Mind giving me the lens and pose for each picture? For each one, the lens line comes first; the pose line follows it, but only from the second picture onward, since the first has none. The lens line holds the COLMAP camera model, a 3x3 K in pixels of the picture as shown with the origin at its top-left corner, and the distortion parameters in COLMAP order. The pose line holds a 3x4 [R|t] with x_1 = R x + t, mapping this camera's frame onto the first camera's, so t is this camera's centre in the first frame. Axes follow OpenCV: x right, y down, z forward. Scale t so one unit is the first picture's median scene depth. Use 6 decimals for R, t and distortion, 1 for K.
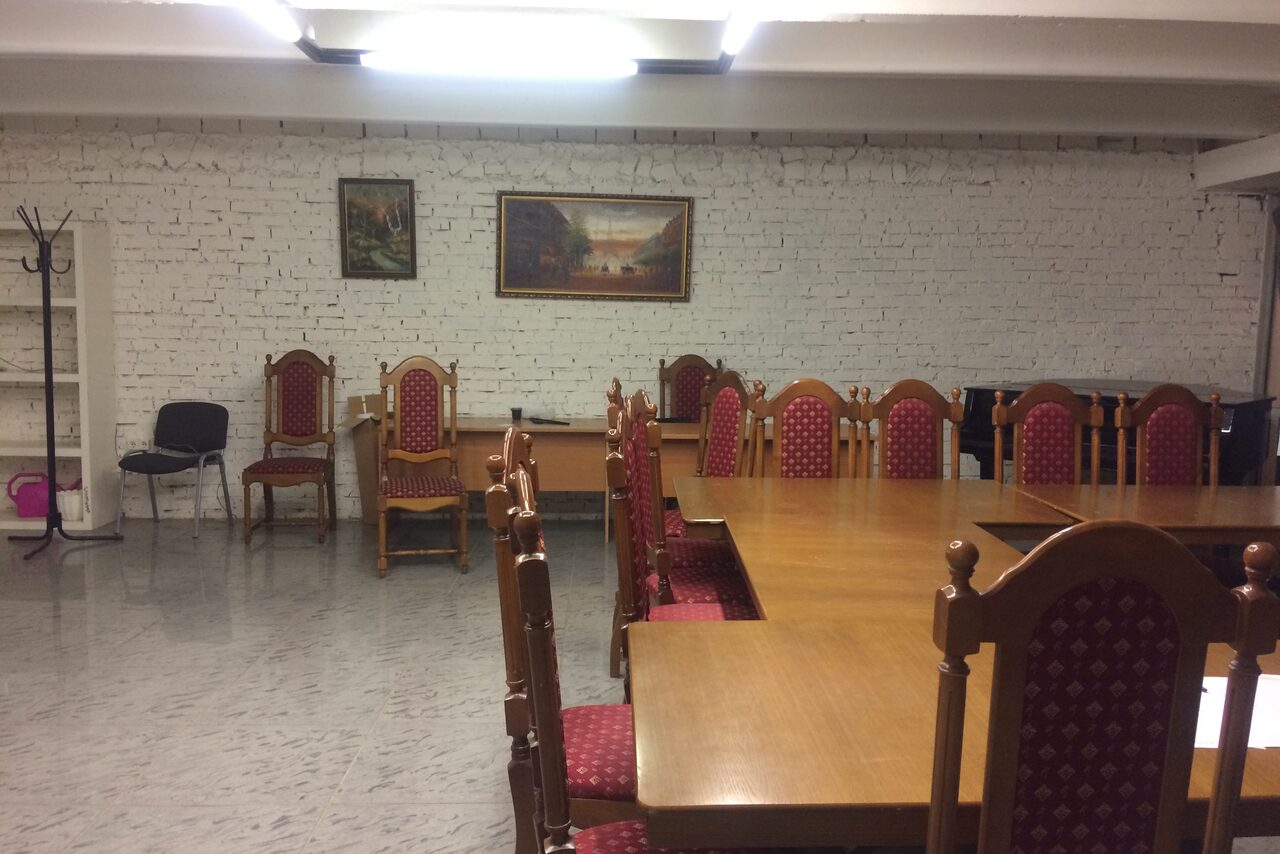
lens RADIAL K [[1075.3, 0, 637.8], [0, 1075.3, 426.4], [0, 0, 1]] dist [0.089845, -0.124237]
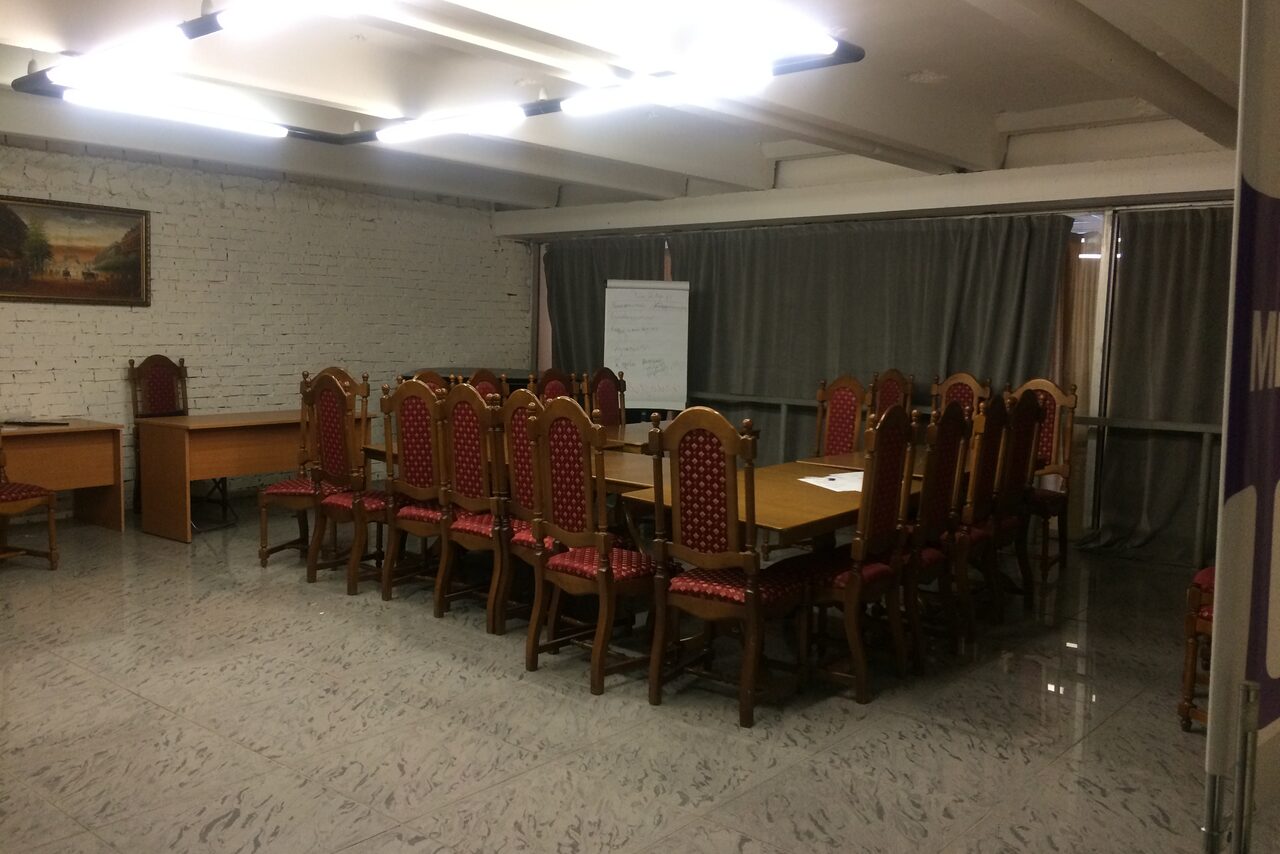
lens RADIAL K [[1075.3, 0, 633.5], [0, 1075.3, 422.5], [0, 0, 1]] dist [0.089845, -0.124237]
pose [[0.669690, -0.067194, 0.739594, -0.770577], [0.064799, 0.997387, 0.031940, -0.003225], [-0.739808, 0.026535, 0.672295, -0.175477]]
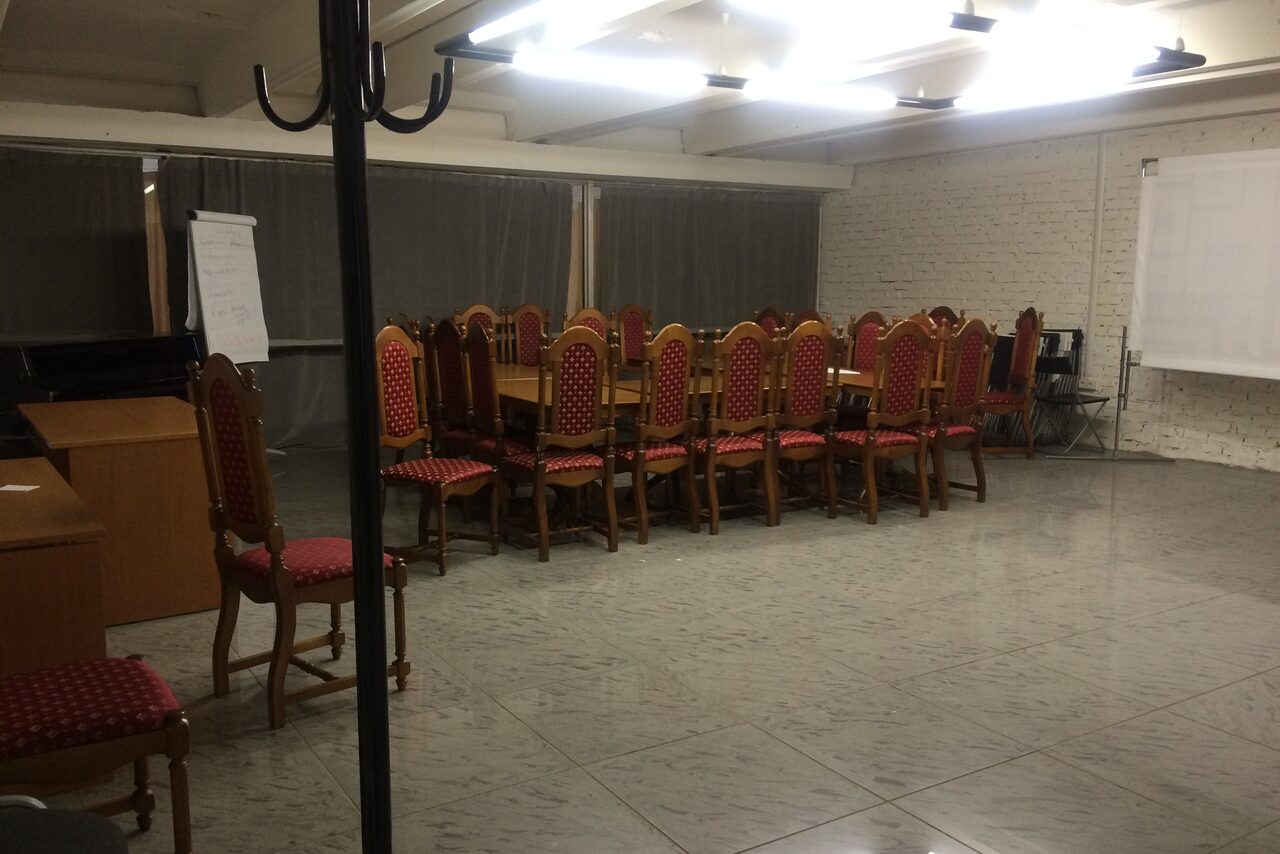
lens RADIAL K [[1075.3, 0, 647.5], [0, 1075.3, 431.8], [0, 0, 1]] dist [0.089845, -0.124237]
pose [[-0.512897, -0.135584, 0.847675, -1.131406], [0.073629, 0.976862, 0.200797, -0.170077], [-0.855286, 0.165402, -0.491047, 1.583543]]
